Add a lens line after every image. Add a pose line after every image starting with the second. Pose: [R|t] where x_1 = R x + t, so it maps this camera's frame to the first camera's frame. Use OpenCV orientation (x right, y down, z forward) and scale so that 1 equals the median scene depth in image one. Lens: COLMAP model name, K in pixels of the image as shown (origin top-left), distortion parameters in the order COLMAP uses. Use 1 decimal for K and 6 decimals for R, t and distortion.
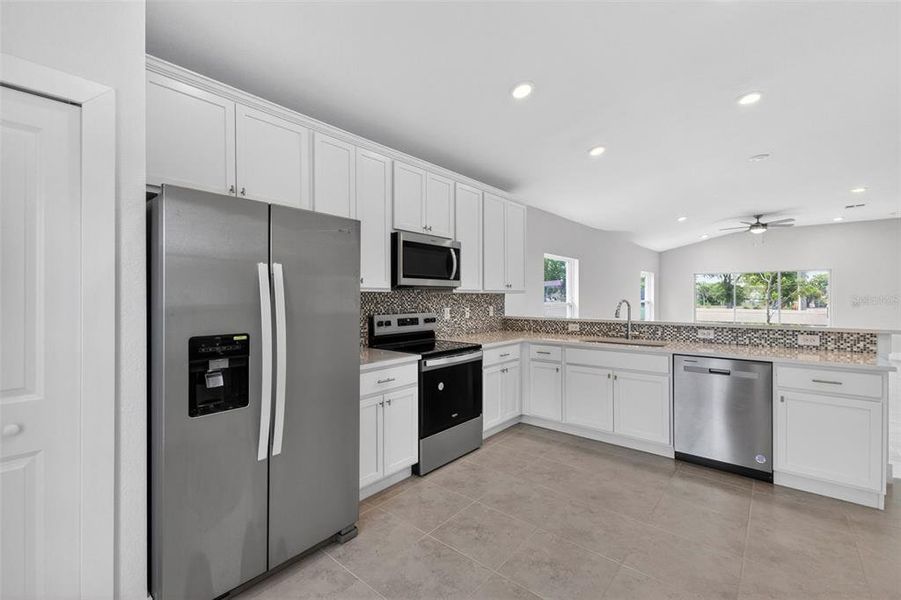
lens RADIAL K [[389.2, 0, 447.0], [0, 389.2, 297.9], [0, 0, 1]] dist [0.002278, 0.000333]
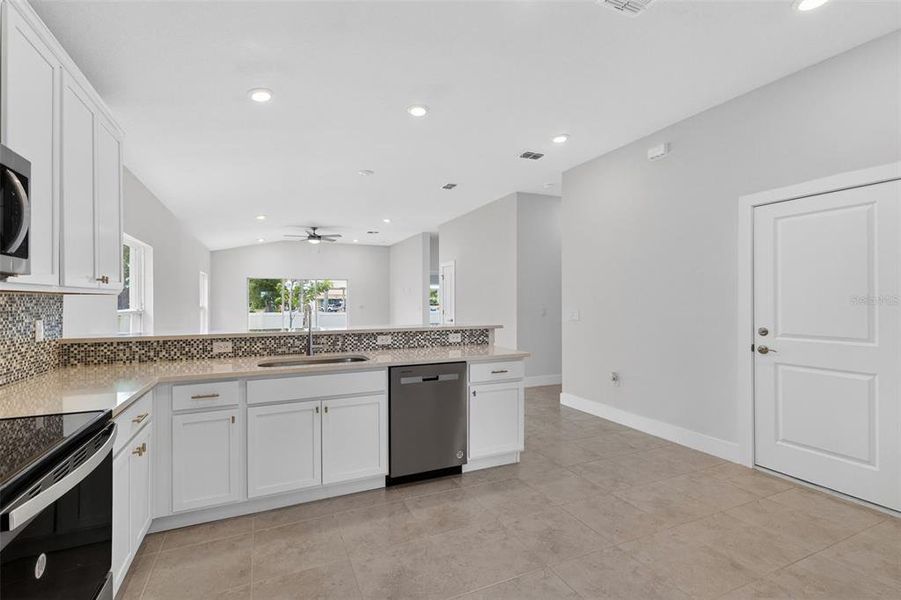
lens RADIAL K [[397.1, 0, 433.5], [0, 397.1, 300.4], [0, 0, 1]] dist [0.003262, 0.000284]
pose [[0.436192, 0.001882, 0.899852, -0.155182], [0.002884, 0.999990, -0.003489, -0.000102], [-0.899849, 0.004117, 0.436182, 0.473670]]
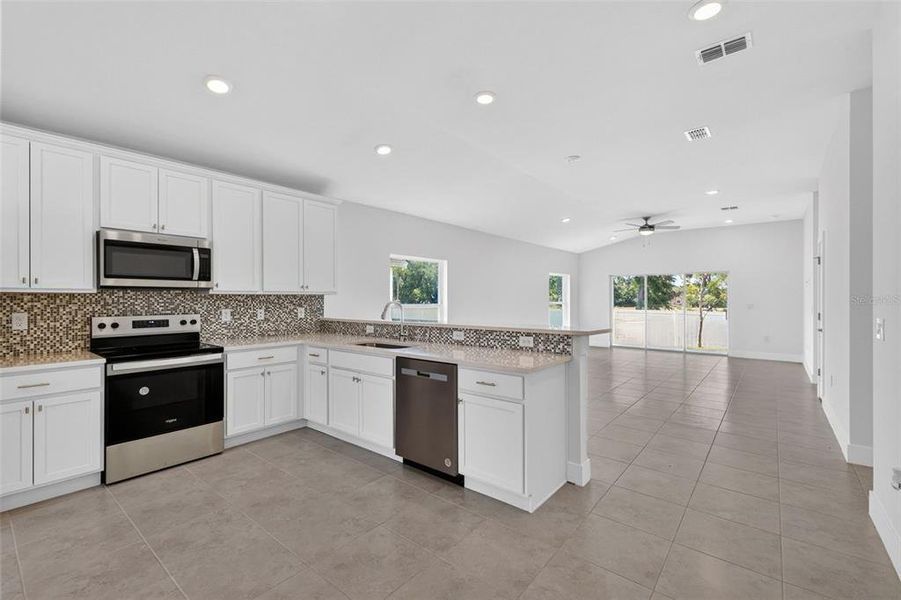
lens RADIAL K [[393.6, 0, 454.5], [0, 393.6, 298.0], [0, 0, 1]] dist [0.002215, 0.000256]
pose [[0.999576, 0.000471, 0.029108, 0.630321], [-0.000364, 0.999993, -0.003702, 0.000691], [-0.029110, 0.003690, 0.999569, 0.001461]]
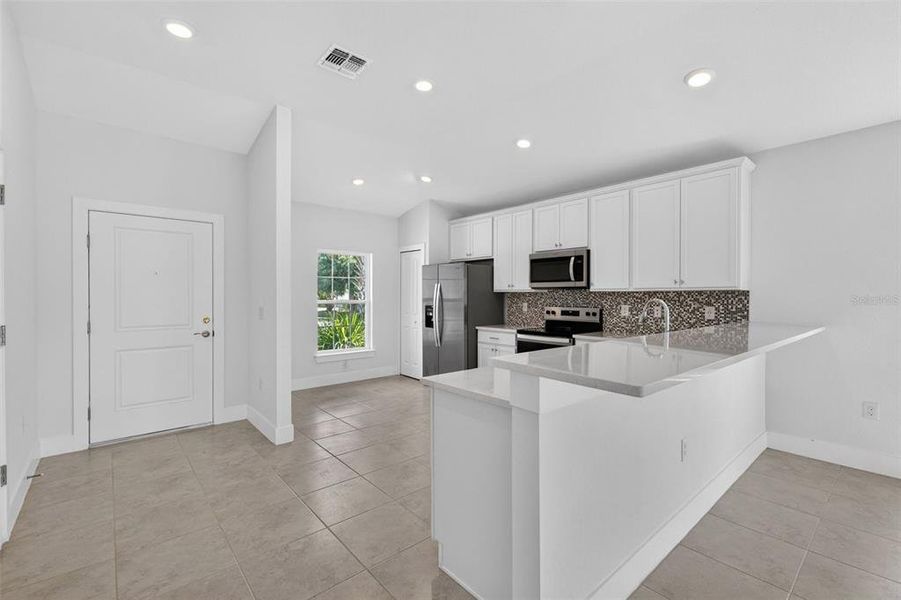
lens RADIAL K [[389.2, 0, 447.0], [0, 389.2, 297.9], [0, 0, 1]] dist [0.002278, 0.000333]
pose [[-0.161104, 0.007861, -0.986906, 1.323938], [-0.003398, 0.999958, 0.008520, -0.002186], [0.986932, 0.004727, -0.161070, 0.803604]]
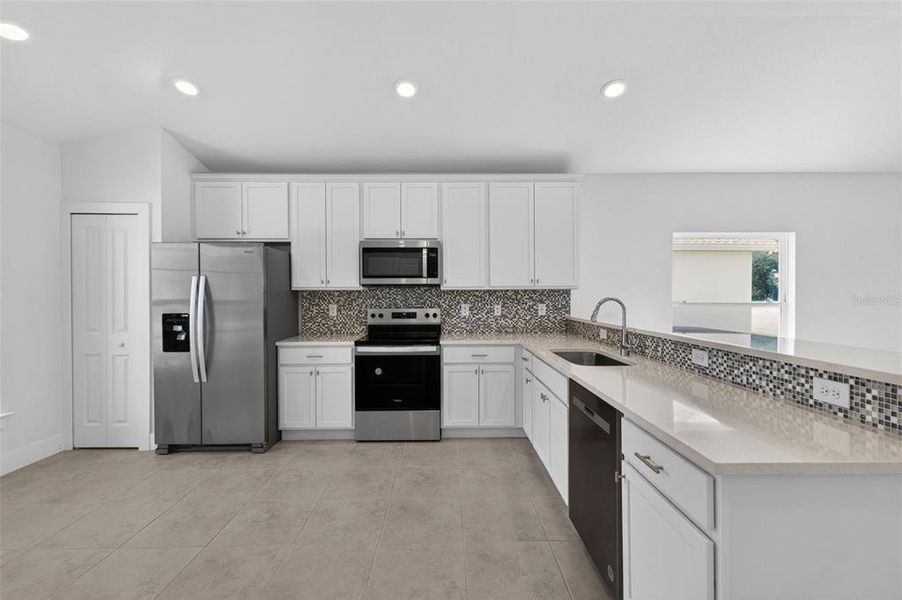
lens RADIAL K [[389.7, 0, 447.5], [0, 389.7, 297.9], [0, 0, 1]] dist [0.002278, 0.000333]
pose [[0.654360, 0.006179, -0.756158, 0.861200], [0.000686, 0.999961, 0.008764, -0.000358], [0.756183, -0.006253, 0.654330, 0.349704]]
